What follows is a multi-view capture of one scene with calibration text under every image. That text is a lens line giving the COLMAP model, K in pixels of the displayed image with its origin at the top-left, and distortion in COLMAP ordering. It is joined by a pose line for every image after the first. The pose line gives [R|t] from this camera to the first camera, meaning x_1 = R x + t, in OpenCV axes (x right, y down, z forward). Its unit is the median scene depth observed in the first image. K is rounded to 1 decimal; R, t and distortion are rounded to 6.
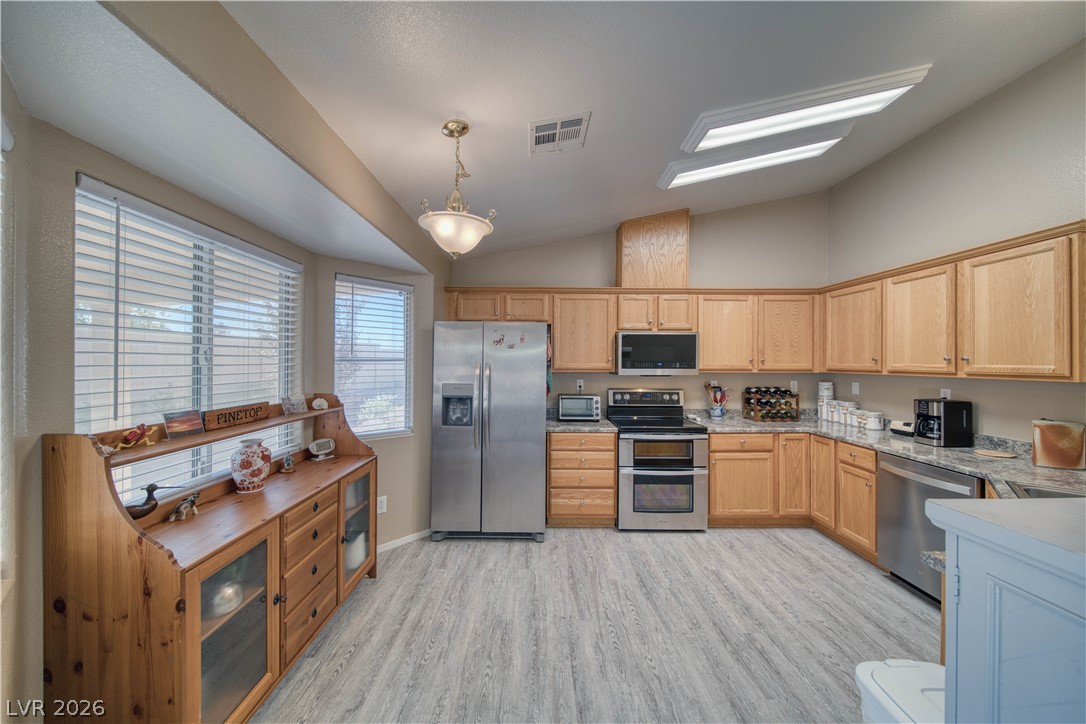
lens RADIAL K [[380.0, 0, 542.7], [0, 380.0, 359.2], [0, 0, 1]] dist [-0.000964, -0.001449]
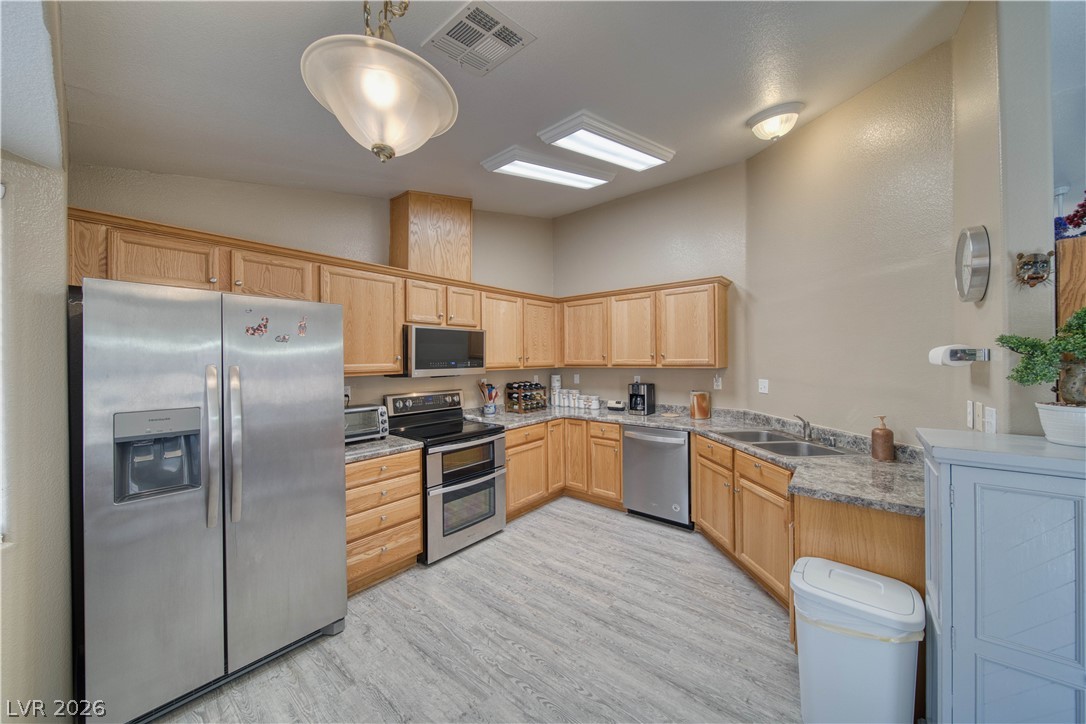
lens RADIAL K [[380.0, 0, 542.7], [0, 380.0, 359.2], [0, 0, 1]] dist [-0.000964, -0.001449]
pose [[0.645055, -0.011579, 0.764048, -0.274489], [0.009708, 0.999929, 0.006958, -0.000492], [-0.764074, 0.002929, 0.645122, 0.290828]]
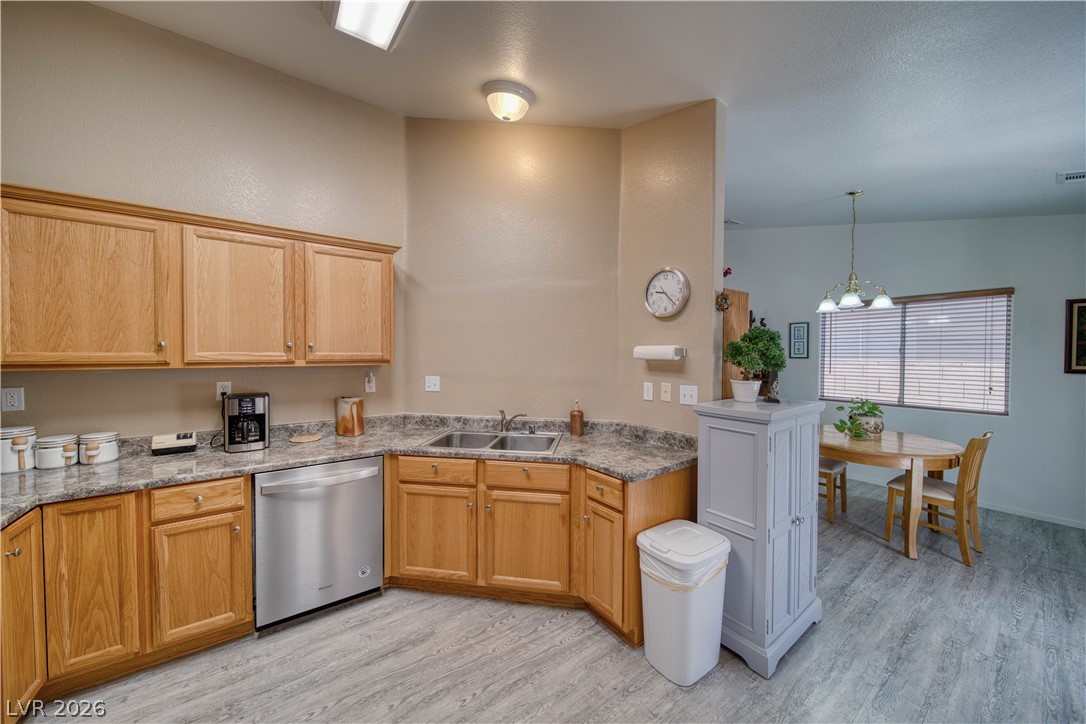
lens RADIAL K [[380.0, 0, 542.7], [0, 380.0, 359.2], [0, 0, 1]] dist [-0.000964, -0.001449]
pose [[-0.578733, -0.023187, 0.815187, -0.008566], [-0.011637, 0.999729, 0.020174, 0.004264], [-0.815434, 0.002189, -0.578846, 0.816528]]
